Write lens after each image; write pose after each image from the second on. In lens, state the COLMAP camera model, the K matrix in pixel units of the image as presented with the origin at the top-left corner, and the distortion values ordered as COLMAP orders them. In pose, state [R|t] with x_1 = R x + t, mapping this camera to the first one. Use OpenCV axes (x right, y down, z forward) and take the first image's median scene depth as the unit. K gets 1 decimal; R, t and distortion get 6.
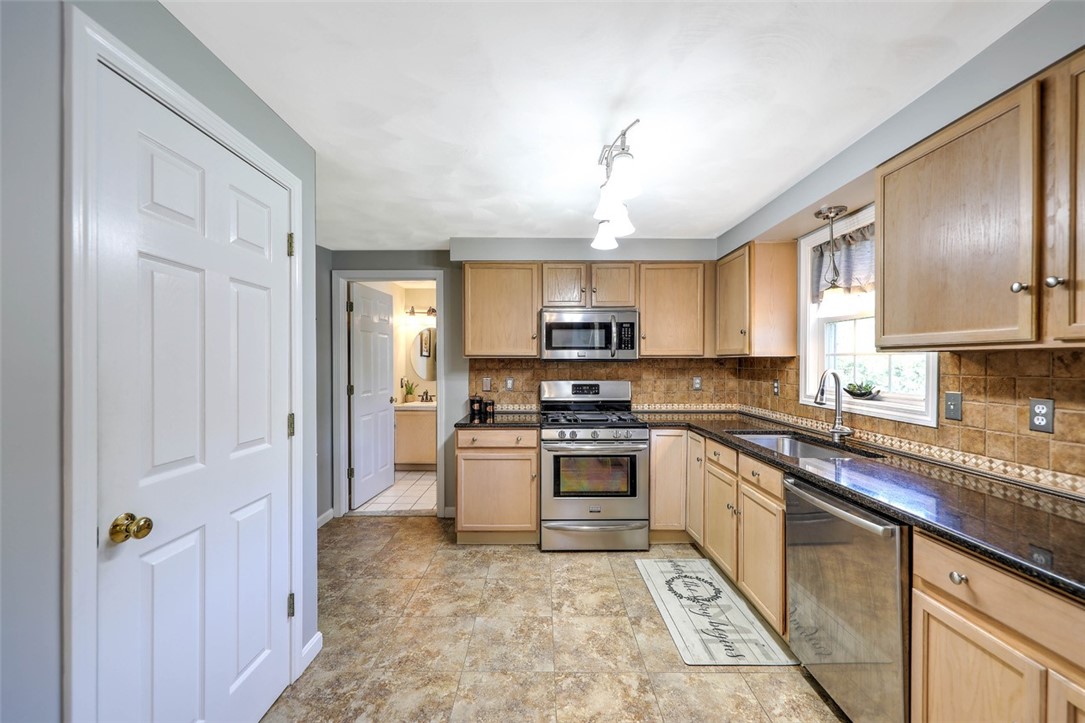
lens RADIAL K [[426.9, 0, 541.8], [0, 426.9, 362.8], [0, 0, 1]] dist [0.000540, 0.000094]
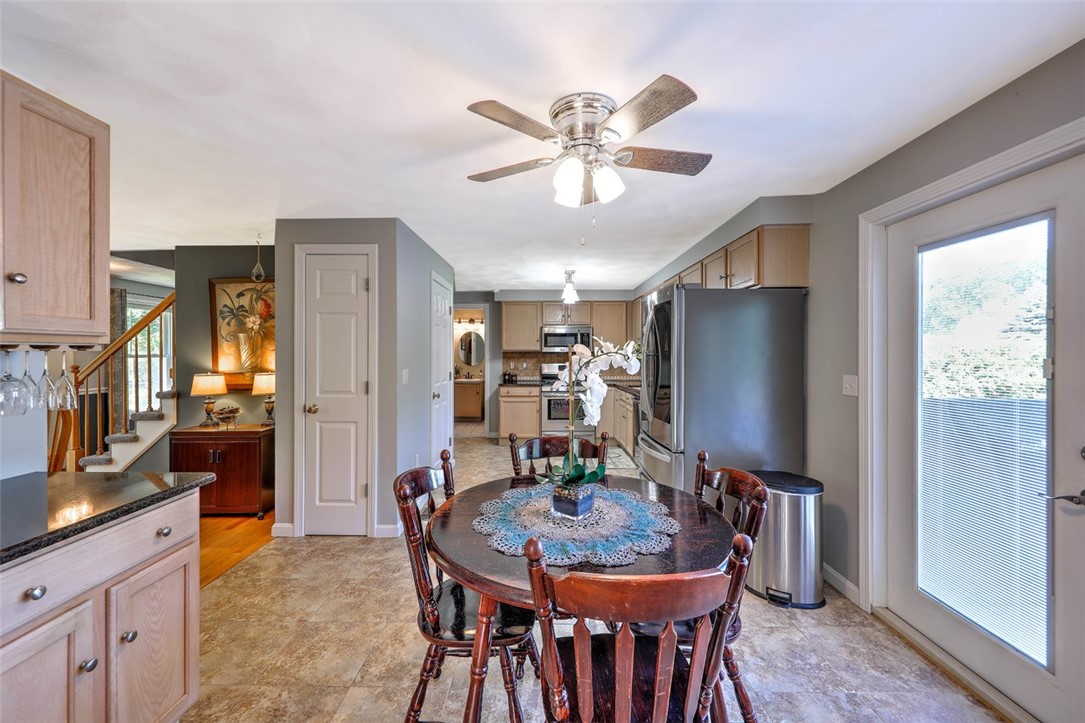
lens RADIAL K [[426.9, 0, 539.8], [0, 426.9, 356.7], [0, 0, 1]] dist [0.000540, 0.000094]
pose [[0.999973, 0.001304, -0.007171, 0.003663], [-0.001275, 0.999991, 0.004020, 0.005161], [0.007176, -0.004011, 0.999966, -0.905915]]
